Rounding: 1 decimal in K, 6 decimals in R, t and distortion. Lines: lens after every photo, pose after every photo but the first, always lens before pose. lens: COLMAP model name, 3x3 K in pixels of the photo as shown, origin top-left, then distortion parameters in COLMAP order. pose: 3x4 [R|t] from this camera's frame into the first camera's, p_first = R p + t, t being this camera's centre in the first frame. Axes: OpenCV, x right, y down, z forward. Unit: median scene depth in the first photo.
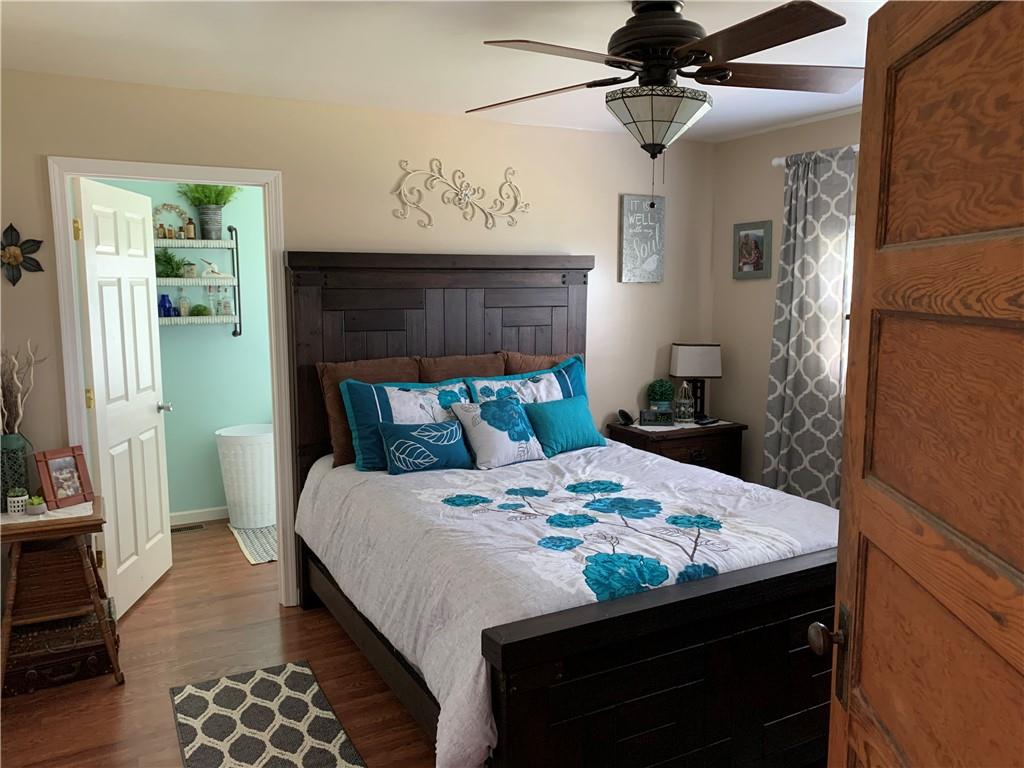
lens RADIAL K [[776.9, 0, 512.3], [0, 776.9, 379.3], [0, 0, 1]] dist [0.010751, -0.011457]
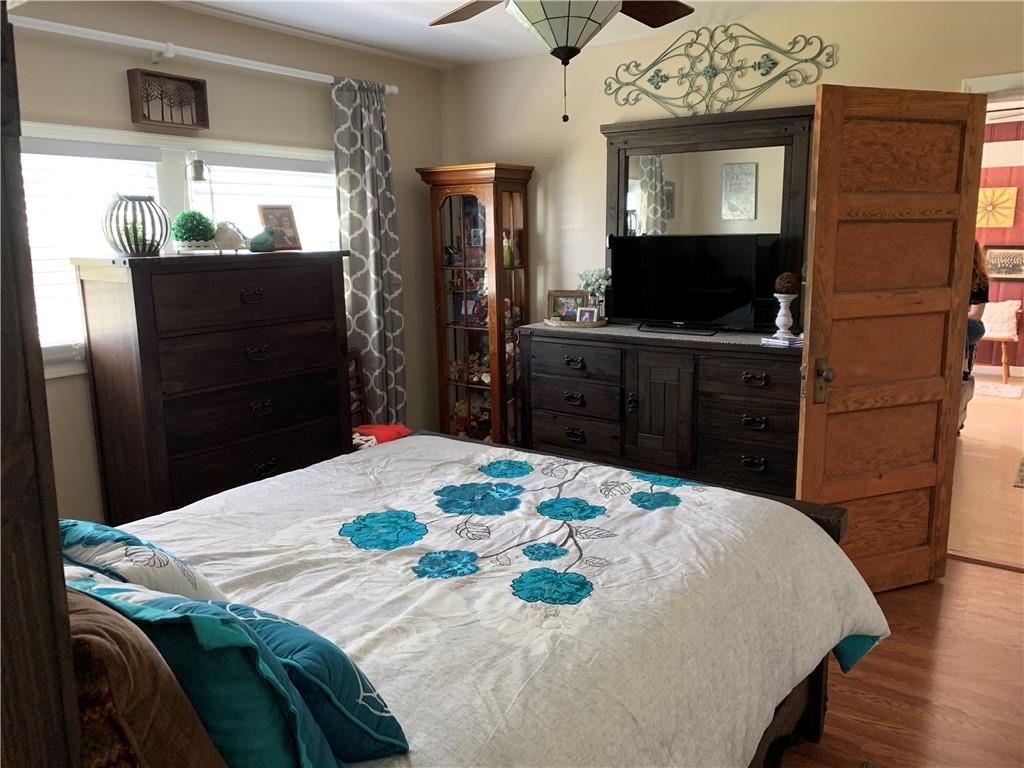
lens RADIAL K [[776.9, 0, 512.7], [0, 776.9, 389.4], [0, 0, 1]] dist [0.010751, -0.011457]
pose [[-0.441144, -0.174279, 0.880351, -0.573837], [0.122937, 0.959979, 0.251647, -0.142401], [-0.888976, 0.219240, -0.402064, 1.339886]]
